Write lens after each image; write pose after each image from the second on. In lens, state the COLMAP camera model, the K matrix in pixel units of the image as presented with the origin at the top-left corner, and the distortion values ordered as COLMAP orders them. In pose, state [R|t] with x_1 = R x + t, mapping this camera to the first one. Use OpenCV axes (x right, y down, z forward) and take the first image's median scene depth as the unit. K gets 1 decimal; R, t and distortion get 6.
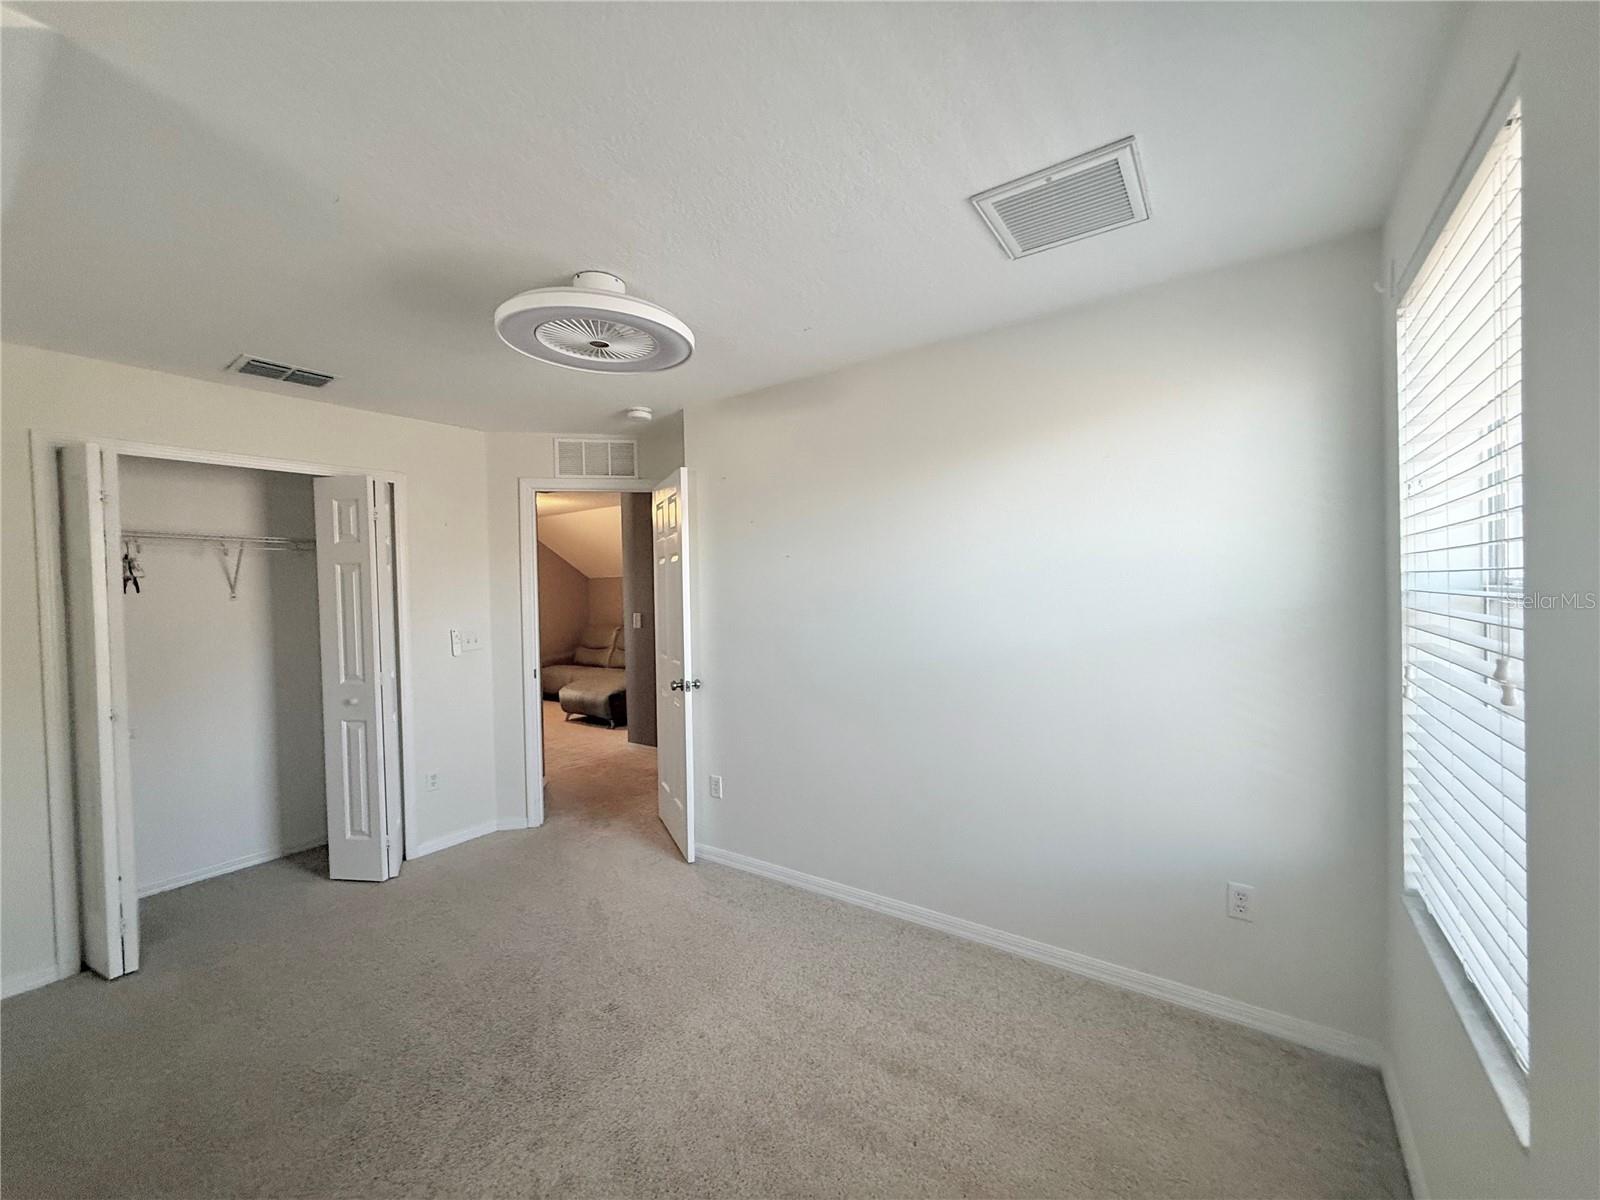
lens RADIAL K [[631.0, 0, 800.0], [0, 631.0, 600.0], [0, 0, 1]] dist [0.001384, -0.000153]
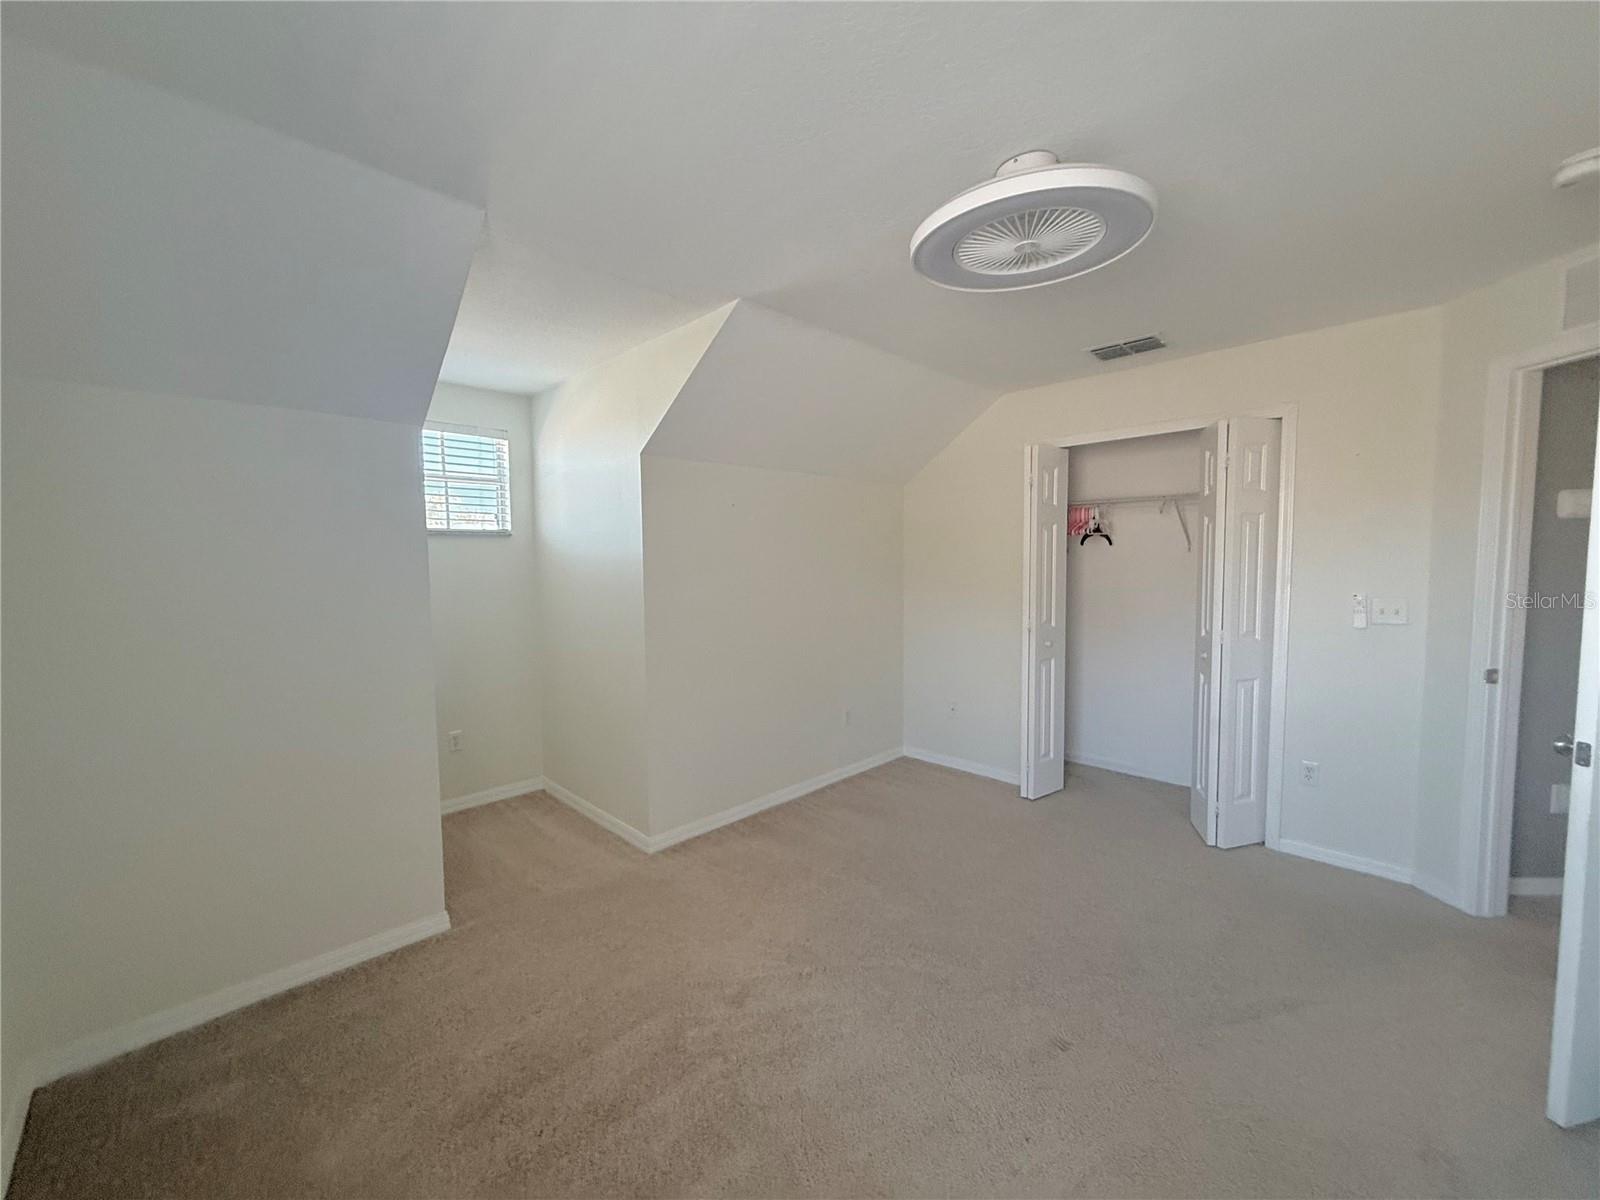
lens RADIAL K [[631.0, 0, 800.0], [0, 631.0, 600.0], [0, 0, 1]] dist [0.001384, -0.000153]
pose [[-0.179414, 0.081465, -0.980395, 0.373989], [-0.003927, 0.996498, 0.083521, -0.005558], [0.983766, 0.018835, -0.178466, 0.563800]]
